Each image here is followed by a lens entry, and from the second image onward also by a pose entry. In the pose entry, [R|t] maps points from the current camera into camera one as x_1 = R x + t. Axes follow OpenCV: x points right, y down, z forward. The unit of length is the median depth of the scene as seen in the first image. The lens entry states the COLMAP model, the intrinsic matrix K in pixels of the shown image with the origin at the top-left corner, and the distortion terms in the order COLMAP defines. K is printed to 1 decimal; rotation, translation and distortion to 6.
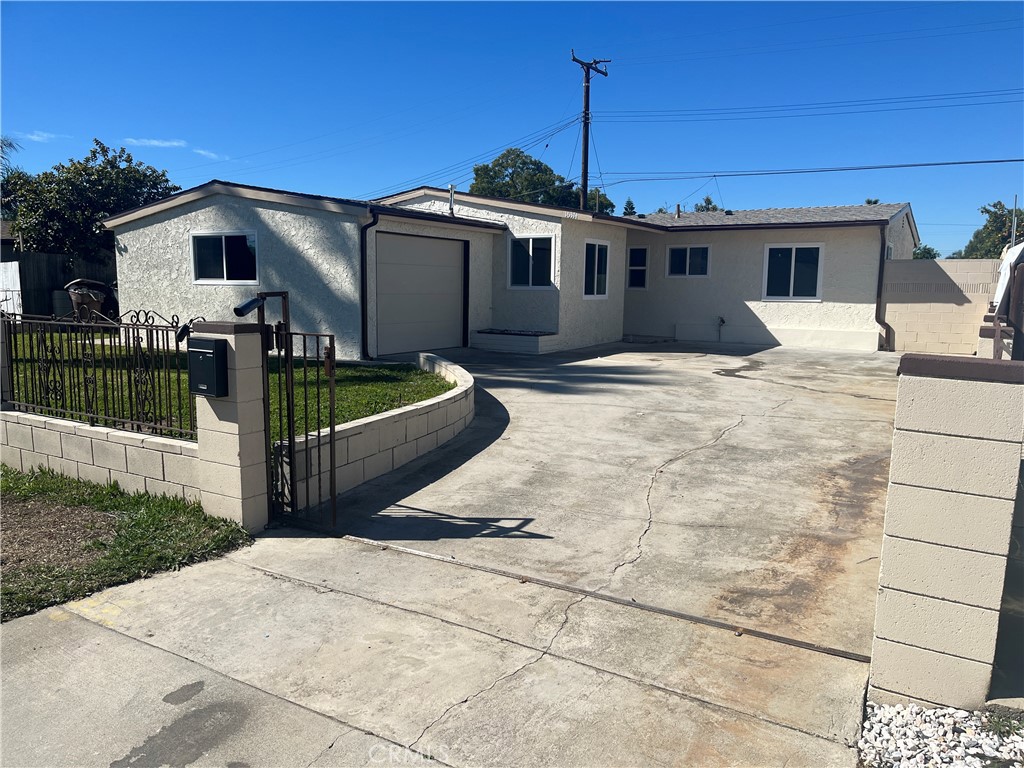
lens RADIAL K [[776.9, 0, 517.2], [0, 776.9, 385.1], [0, 0, 1]] dist [0.056042, -0.083992]
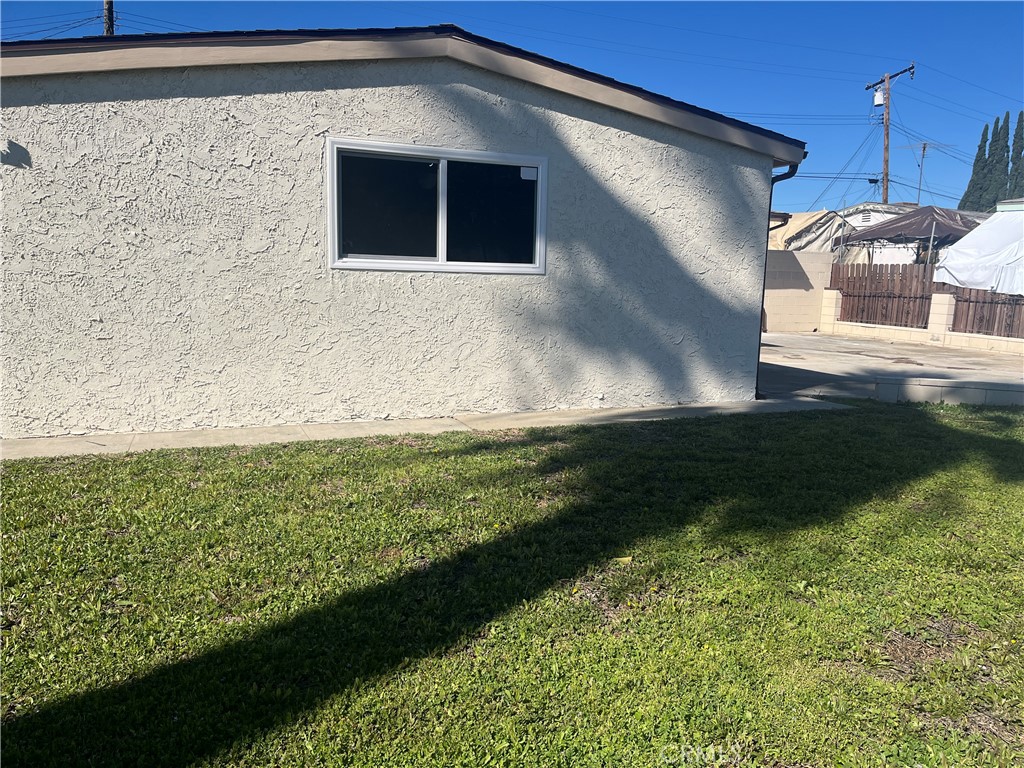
lens RADIAL K [[776.9, 0, 517.2], [0, 776.9, 385.1], [0, 0, 1]] dist [0.056042, -0.083992]
pose [[0.588479, -0.111522, 0.800784, -0.658999], [0.082521, 0.993554, 0.077725, -0.087729], [-0.804290, 0.020342, 0.593888, 0.651515]]
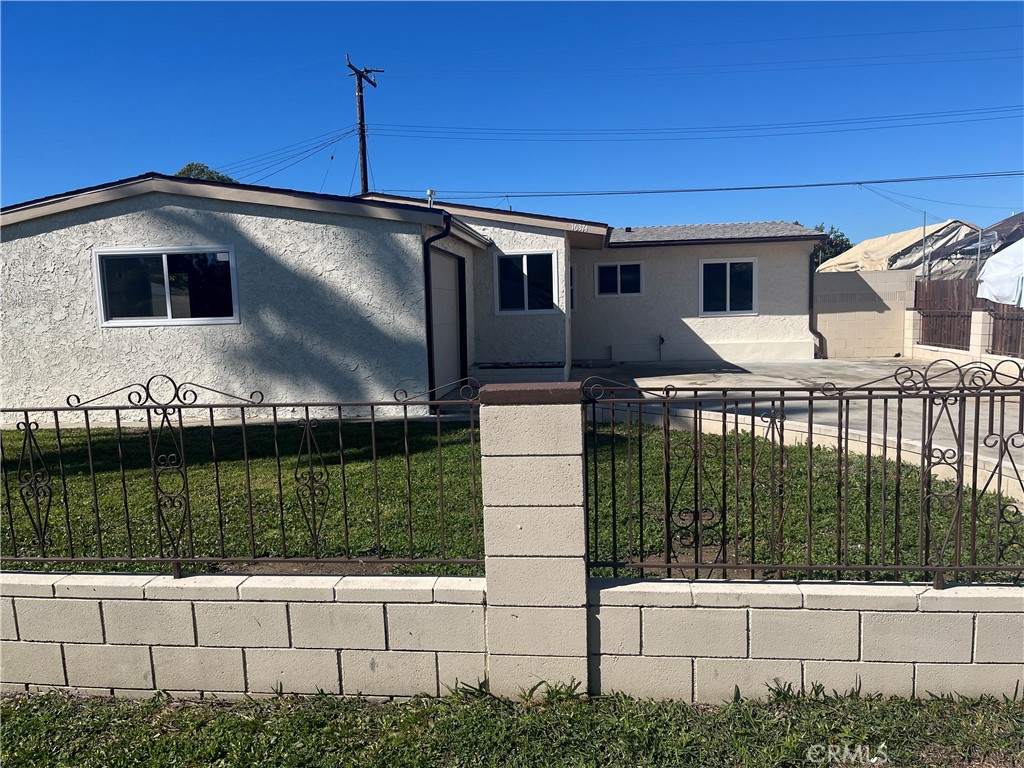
lens RADIAL K [[776.9, 0, 517.2], [0, 776.9, 385.1], [0, 0, 1]] dist [0.056042, -0.083992]
pose [[0.899956, -0.080243, 0.428532, -0.368109], [0.093346, 0.995587, -0.009612, -0.037970], [-0.425870, 0.048653, 0.903476, 0.234036]]
